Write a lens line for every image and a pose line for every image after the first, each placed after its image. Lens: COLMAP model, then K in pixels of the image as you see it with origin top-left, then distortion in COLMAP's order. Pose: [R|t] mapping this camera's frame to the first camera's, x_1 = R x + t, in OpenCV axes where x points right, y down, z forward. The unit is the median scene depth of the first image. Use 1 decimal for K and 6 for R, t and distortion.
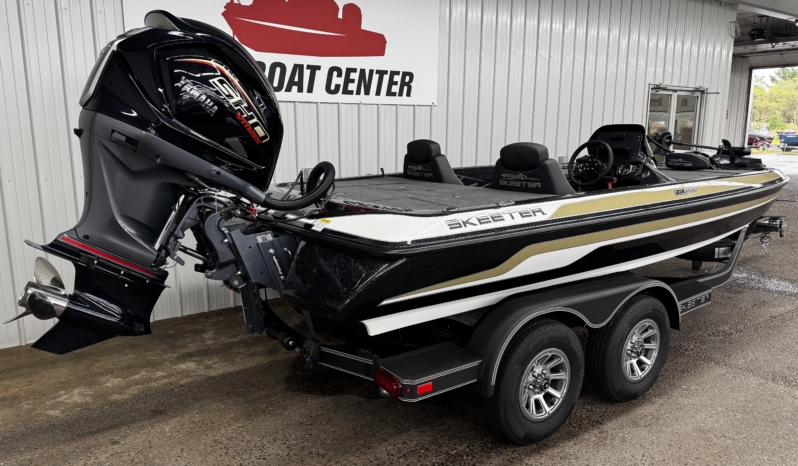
lens RADIAL K [[585.9, 0, 400.3], [0, 585.9, 234.8], [0, 0, 1]] dist [0.047728, -0.064558]
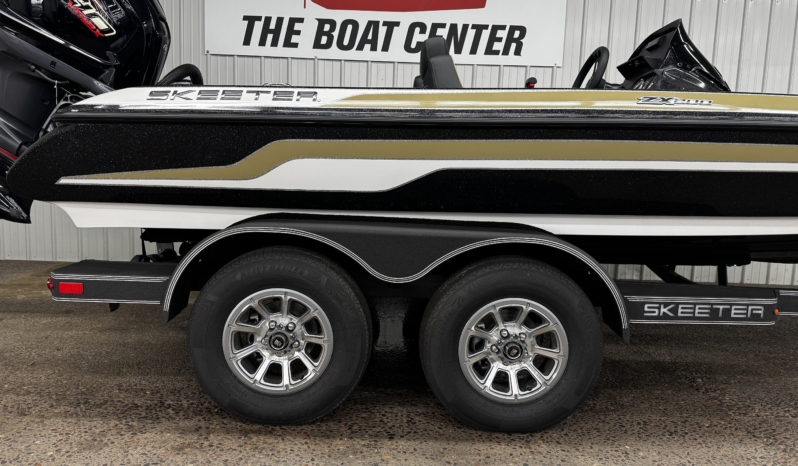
lens RADIAL K [[585.9, 0, 392.7], [0, 585.9, 234.0], [0, 0, 1]] dist [0.047728, -0.064558]
pose [[0.813737, 0.090156, -0.574199, 0.400084], [-0.137394, 0.989736, -0.039310, 0.075480], [0.564762, 0.110880, 0.817771, 0.272024]]
